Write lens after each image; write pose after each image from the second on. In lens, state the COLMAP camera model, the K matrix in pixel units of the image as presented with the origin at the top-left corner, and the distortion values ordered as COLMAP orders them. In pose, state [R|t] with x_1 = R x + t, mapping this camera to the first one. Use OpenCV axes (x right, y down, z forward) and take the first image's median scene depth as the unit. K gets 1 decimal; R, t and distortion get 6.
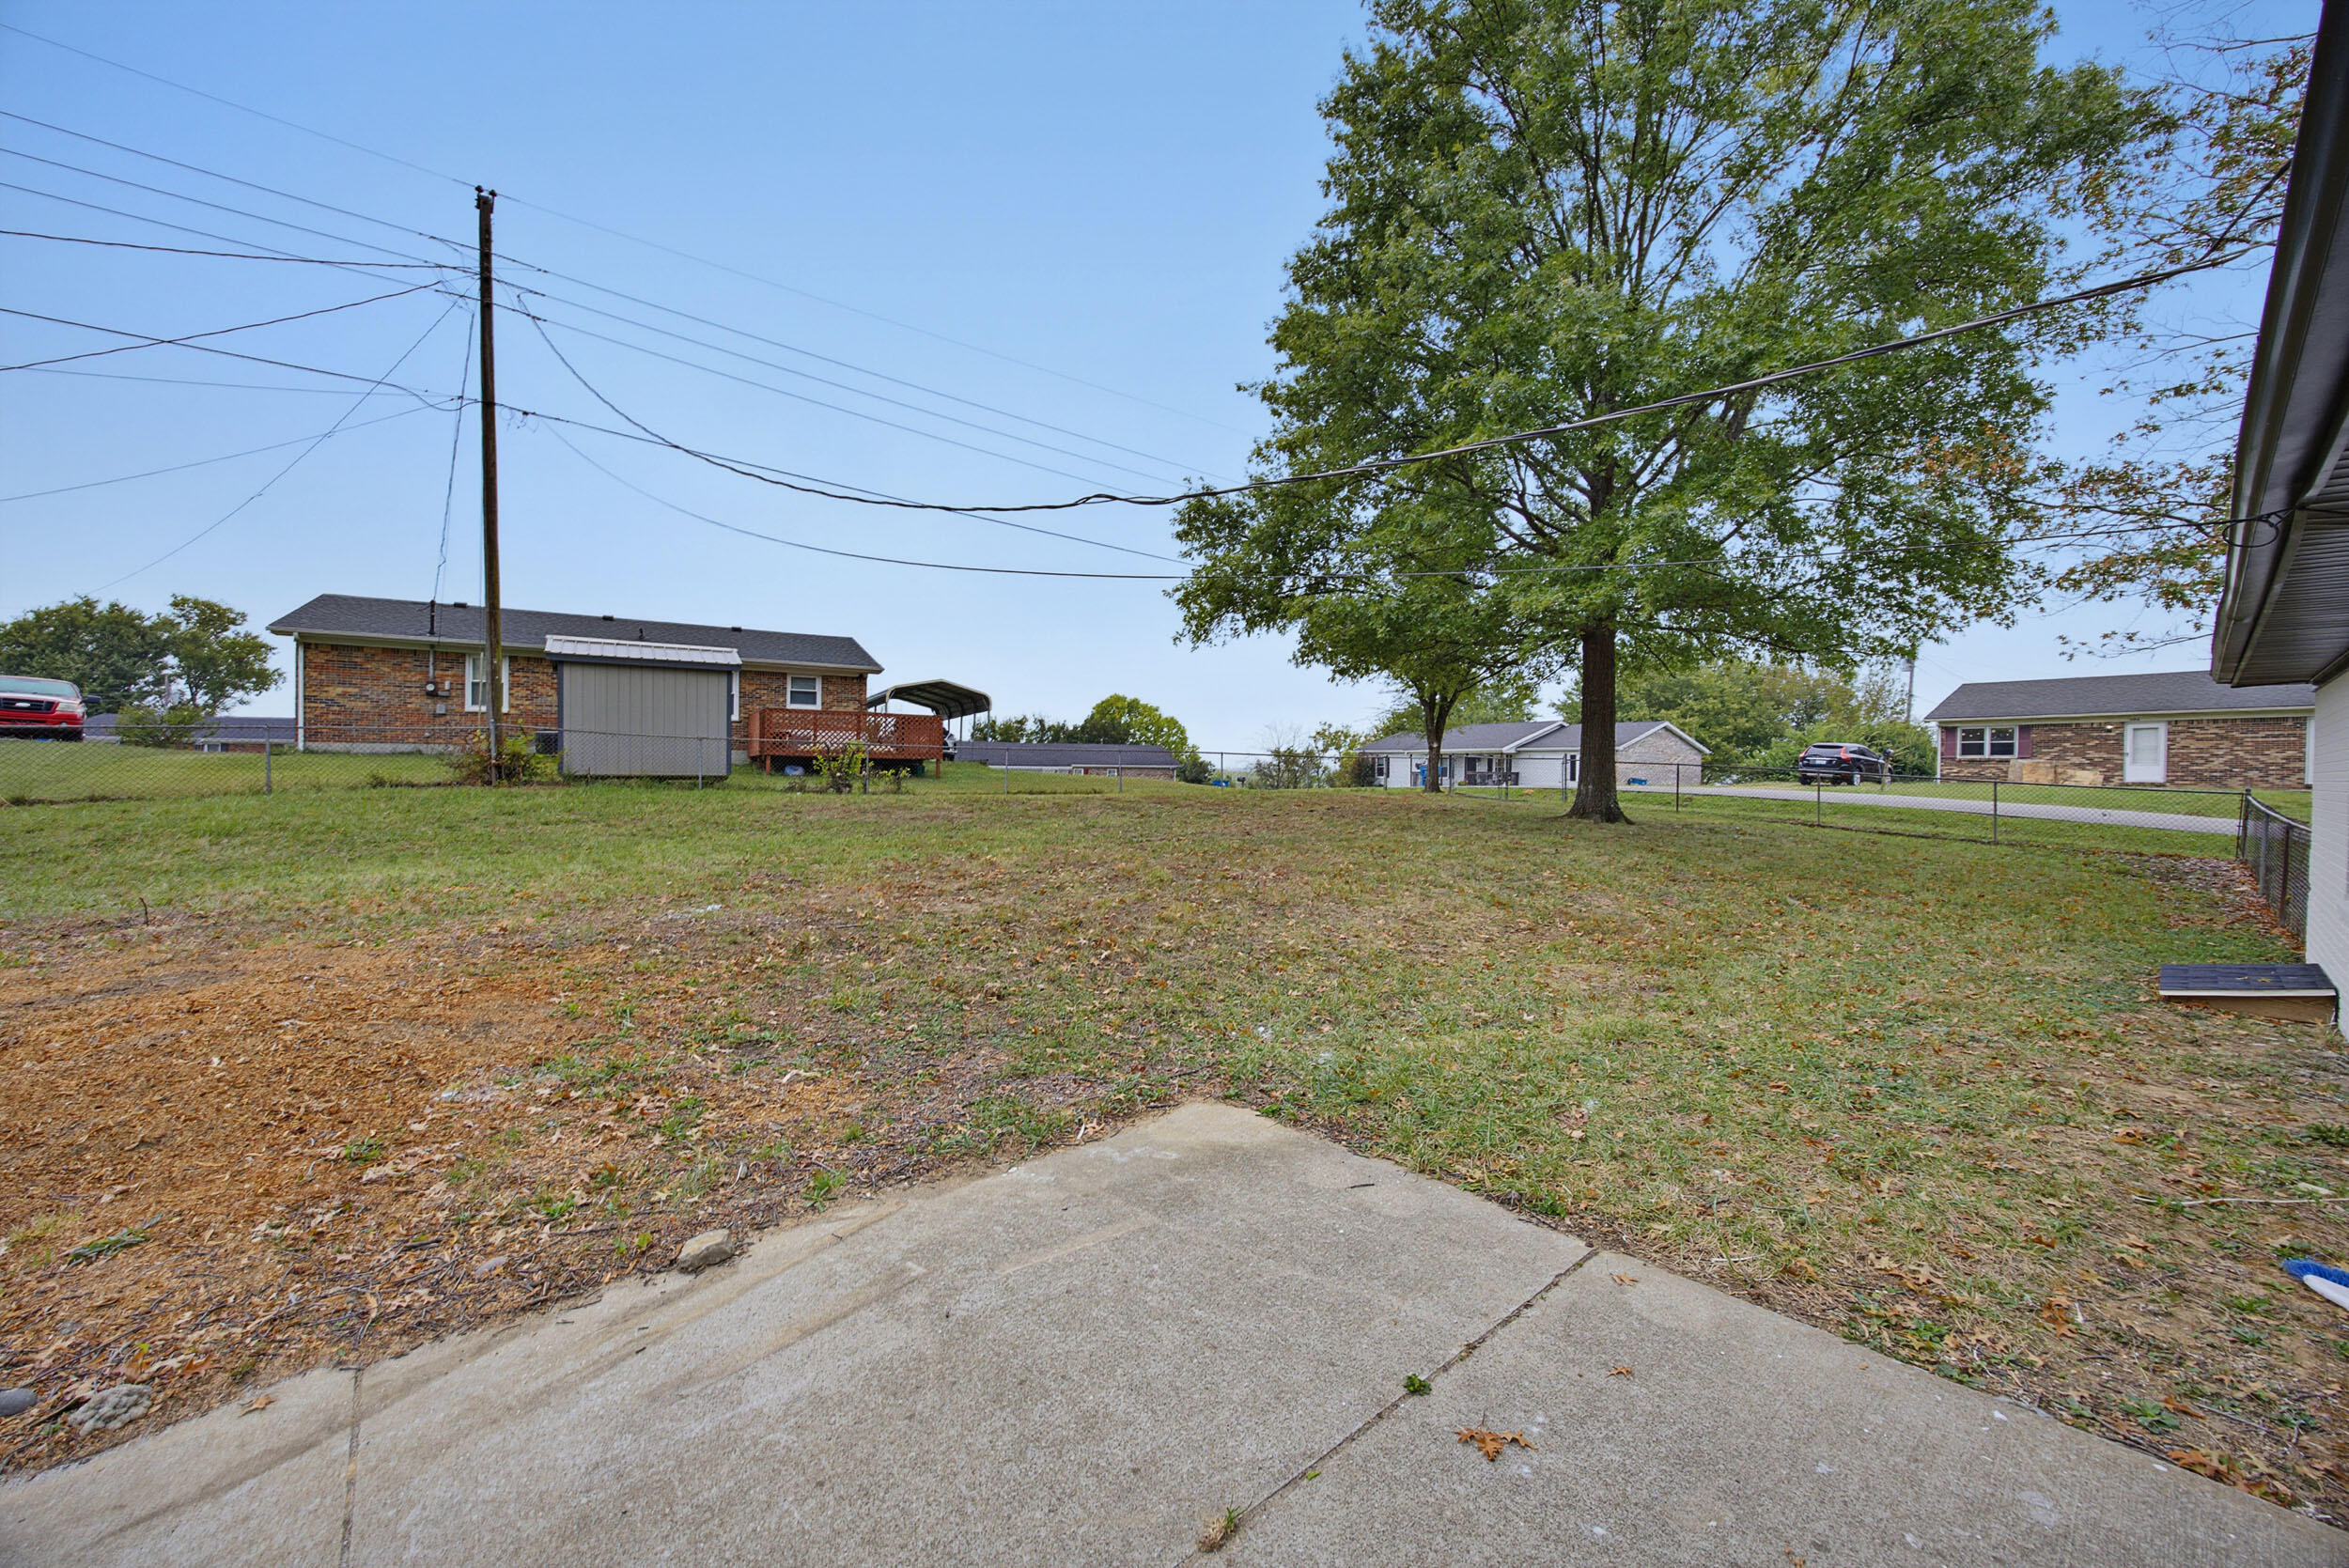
lens RADIAL K [[966.1, 0, 1174.5], [0, 966.1, 784.0], [0, 0, 1]] dist [-0.000035, 0.000204]
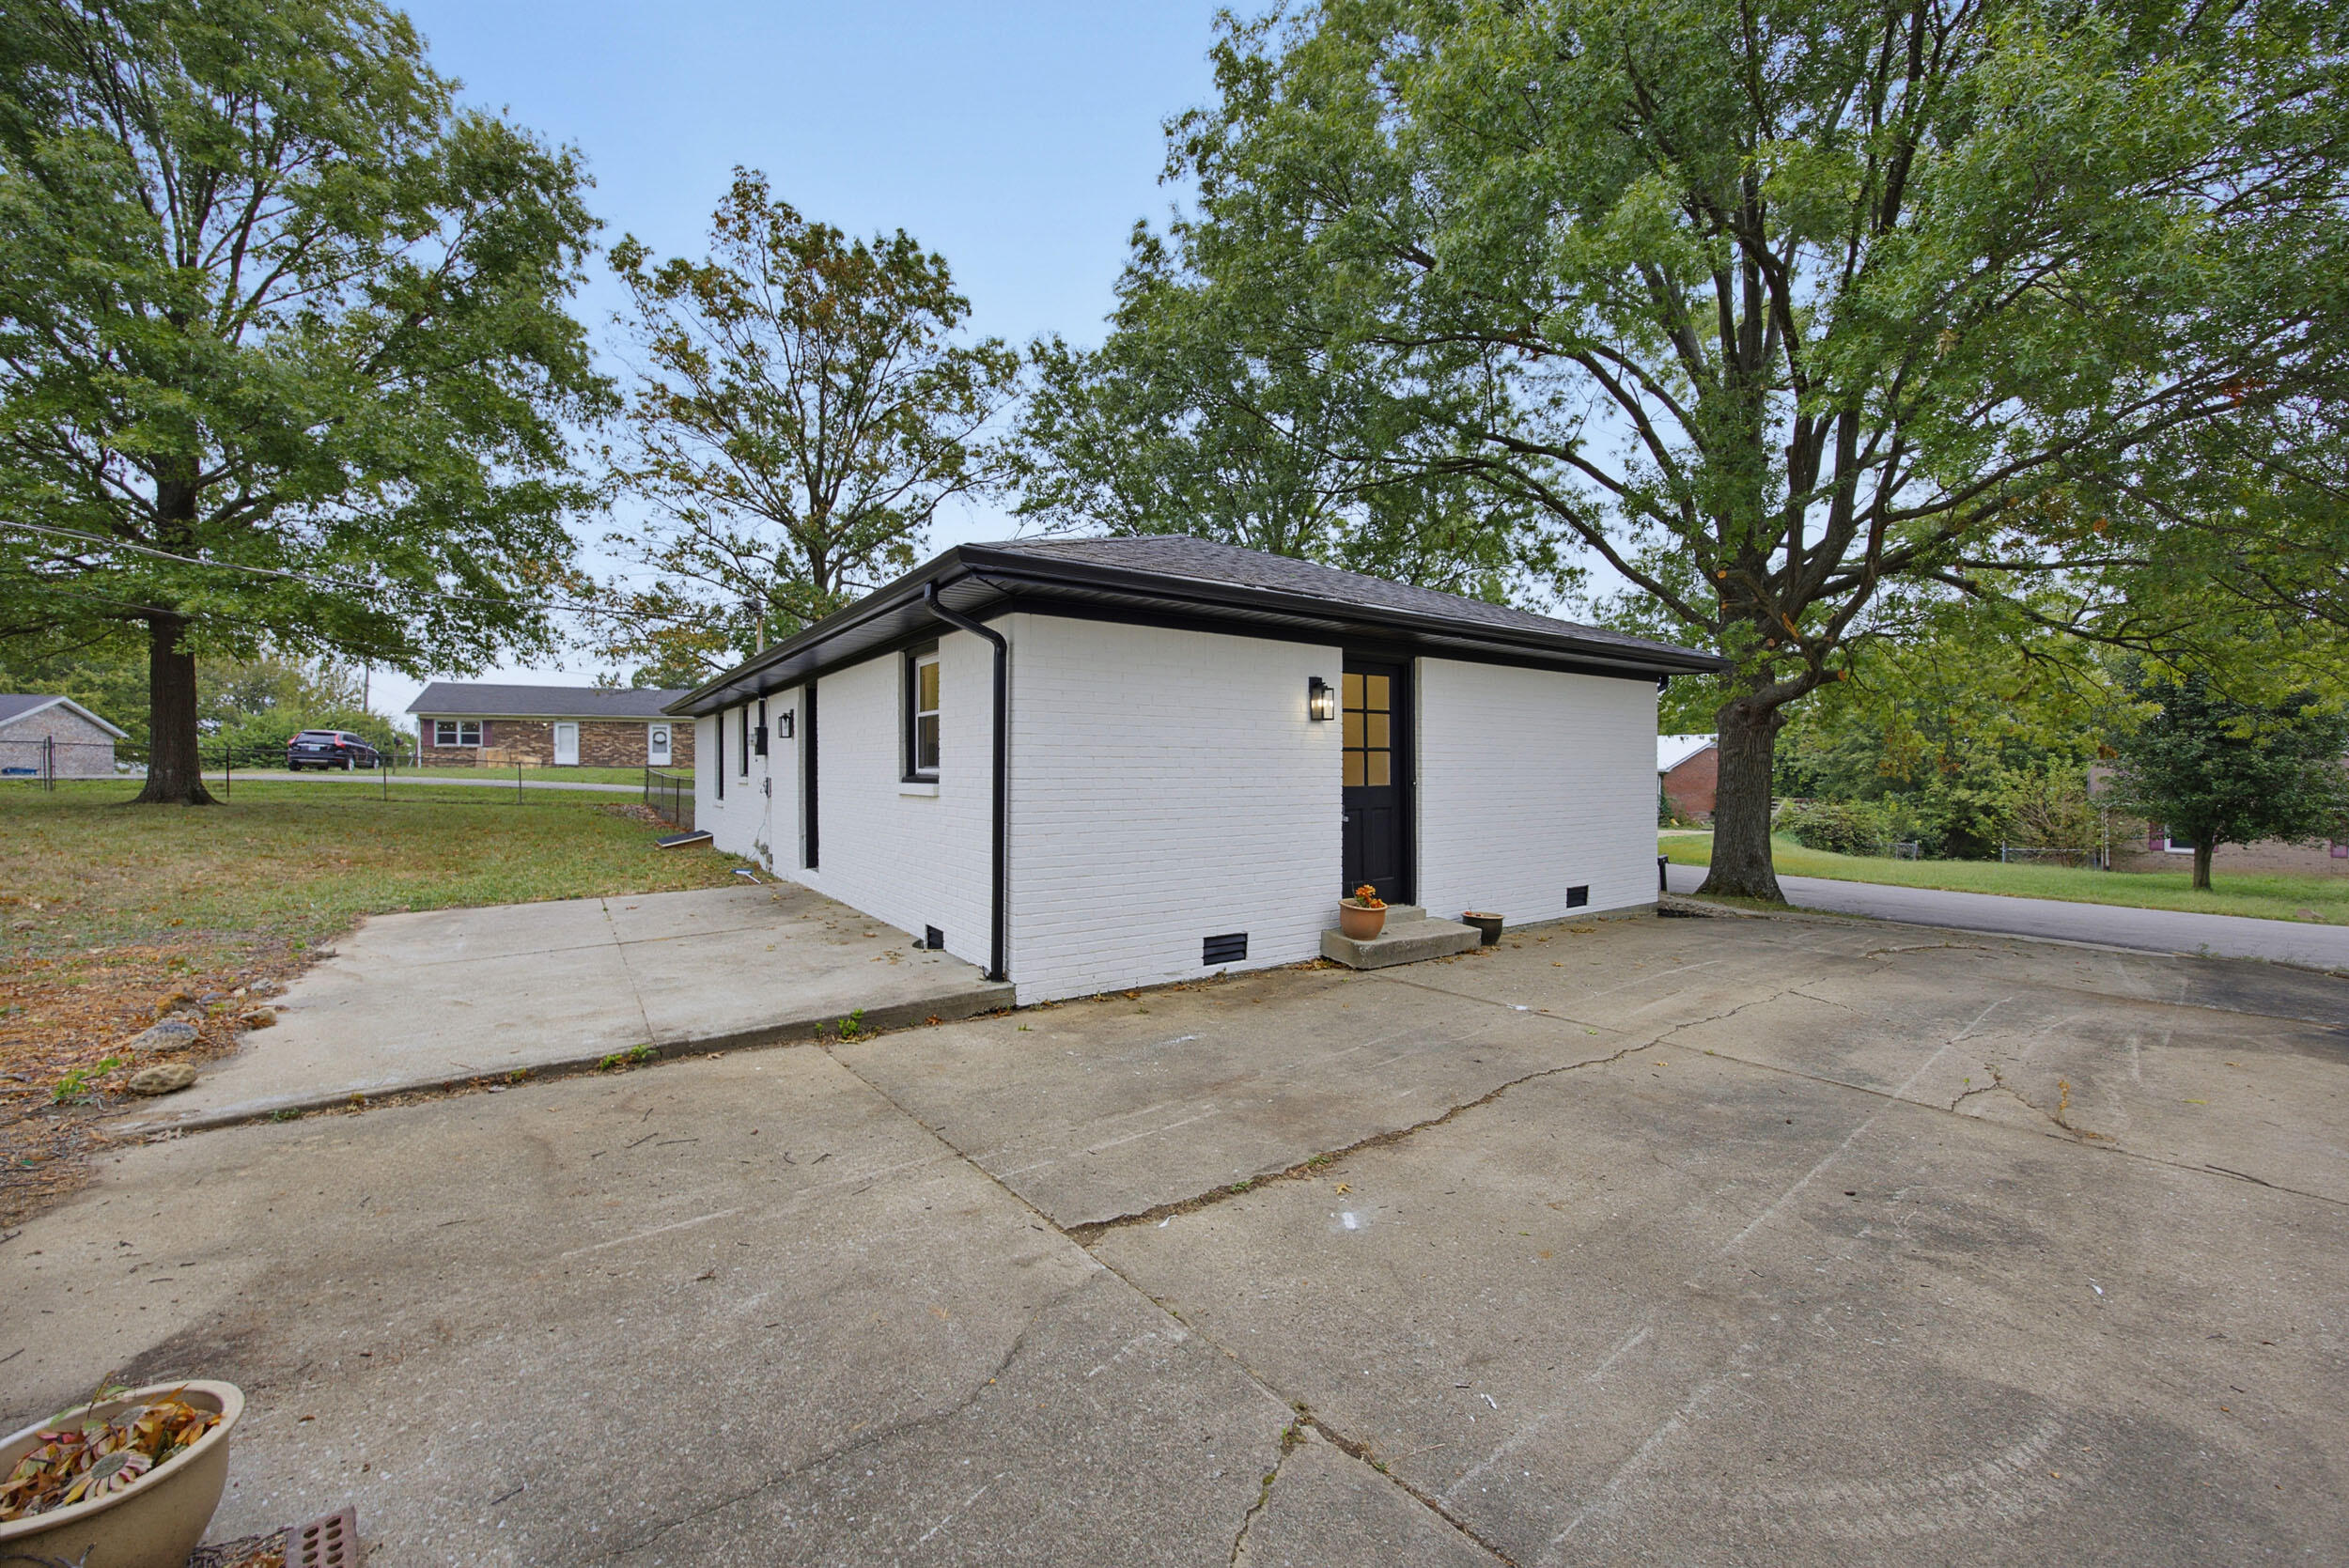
lens RADIAL K [[966.1, 0, 1174.5], [0, 966.1, 784.0], [0, 0, 1]] dist [-0.000035, 0.000204]
pose [[0.185918, -0.028209, 0.982160, -0.207205], [0.015137, 0.999551, 0.025843, 0.003357], [-0.982449, 0.010062, 0.186262, -0.125023]]
